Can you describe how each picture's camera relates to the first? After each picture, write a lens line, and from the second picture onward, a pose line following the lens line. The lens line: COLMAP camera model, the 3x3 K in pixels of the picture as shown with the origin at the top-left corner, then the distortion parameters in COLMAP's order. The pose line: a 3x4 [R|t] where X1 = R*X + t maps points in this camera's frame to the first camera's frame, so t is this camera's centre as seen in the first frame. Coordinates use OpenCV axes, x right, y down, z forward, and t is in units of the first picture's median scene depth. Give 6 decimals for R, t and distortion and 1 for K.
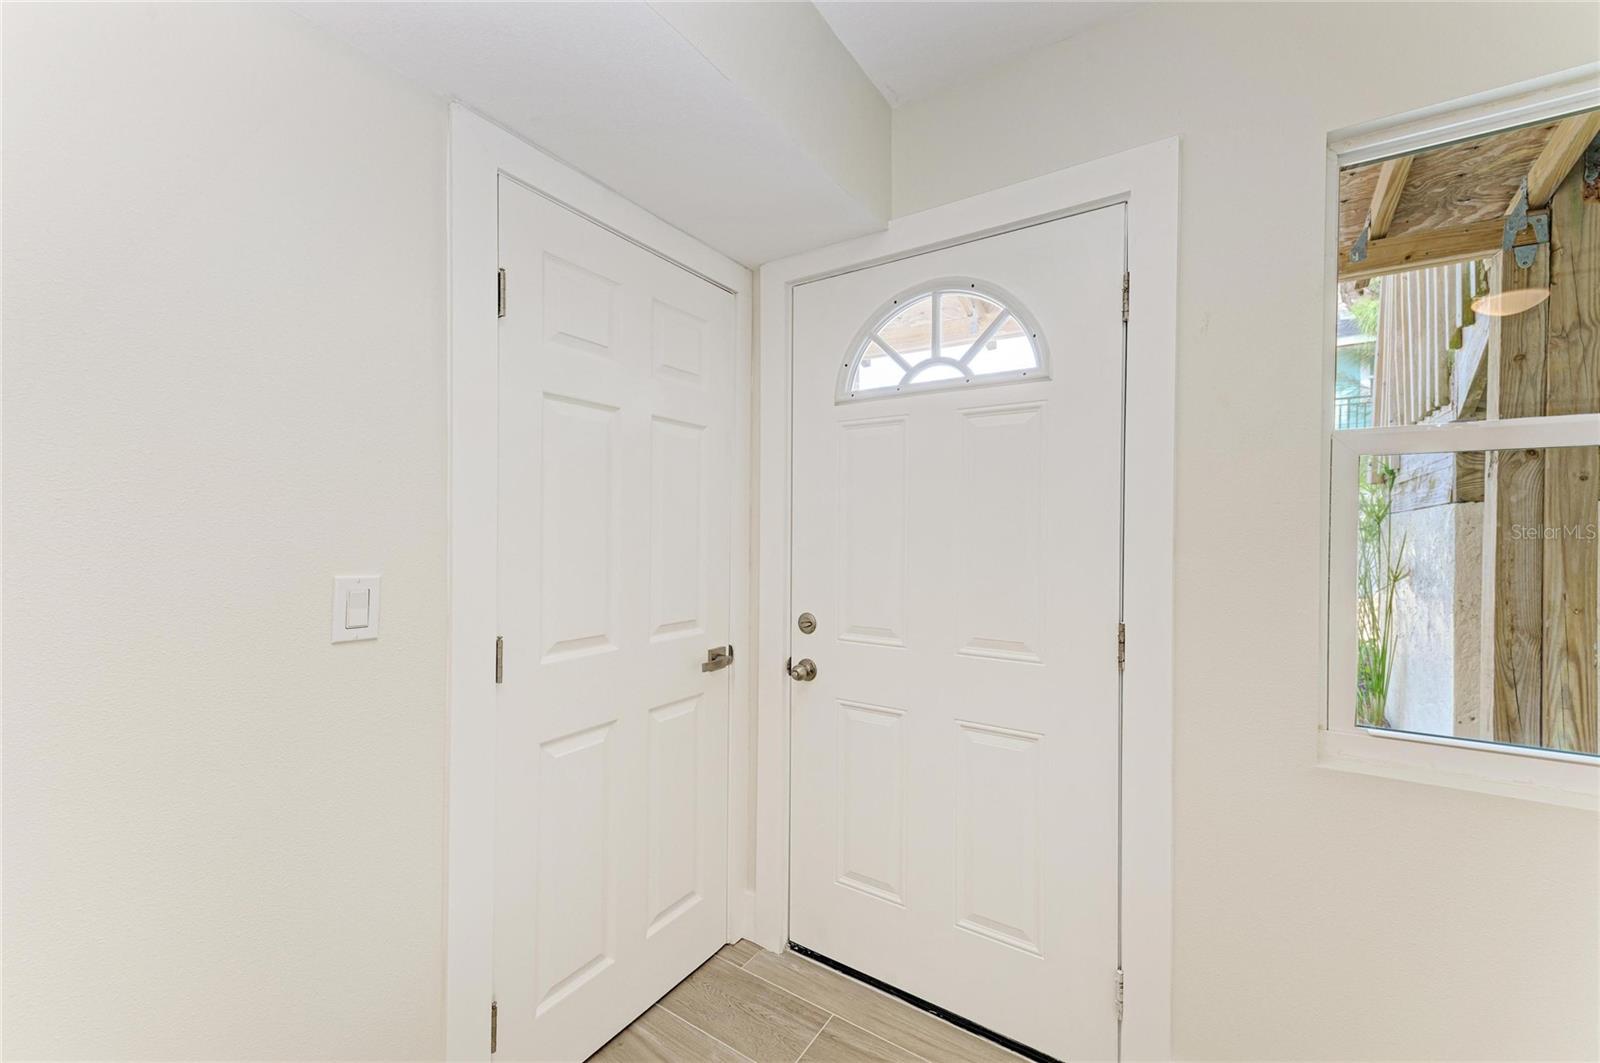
lens RADIAL K [[618.8, 0, 805.9], [0, 618.8, 527.2], [0, 0, 1]] dist [0.002926, 0.000056]
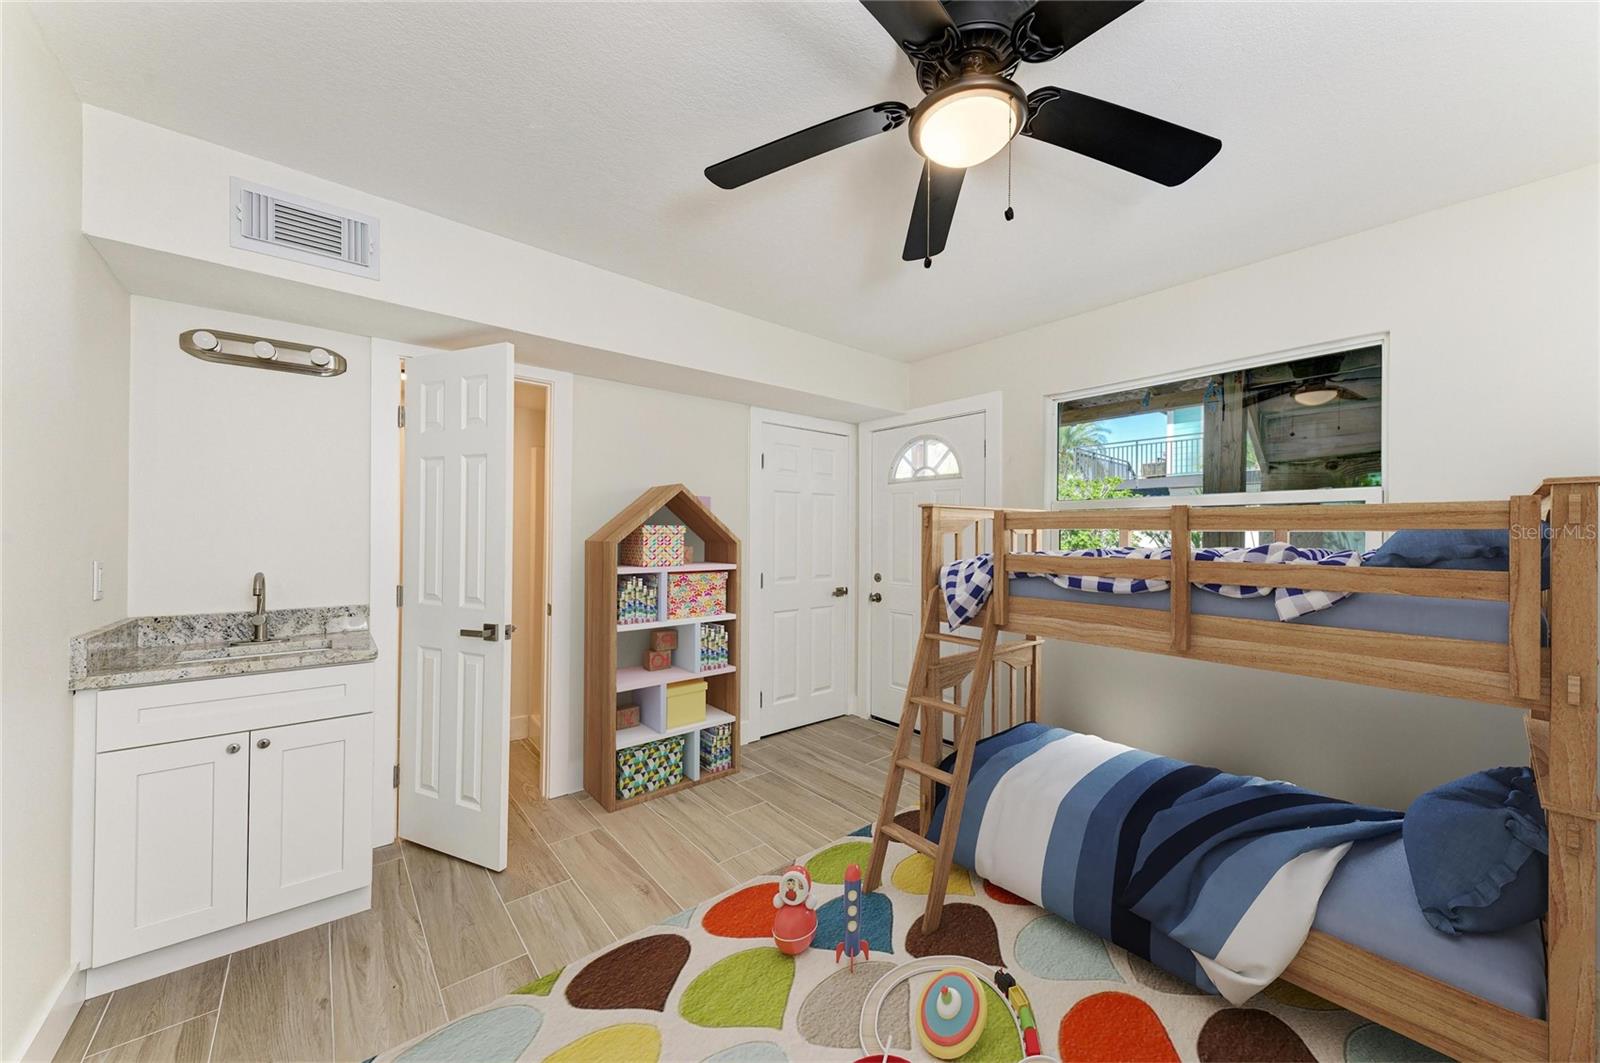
lens RADIAL K [[563.5, 0, 806.9], [0, 563.5, 530.7], [0, 0, 1]] dist [0.012144, -0.000714]
pose [[0.960653, -0.001660, -0.277746, 0.355668], [-0.000206, 0.999978, -0.006688, -0.005823], [0.277751, 0.006482, 0.960631, -1.178141]]
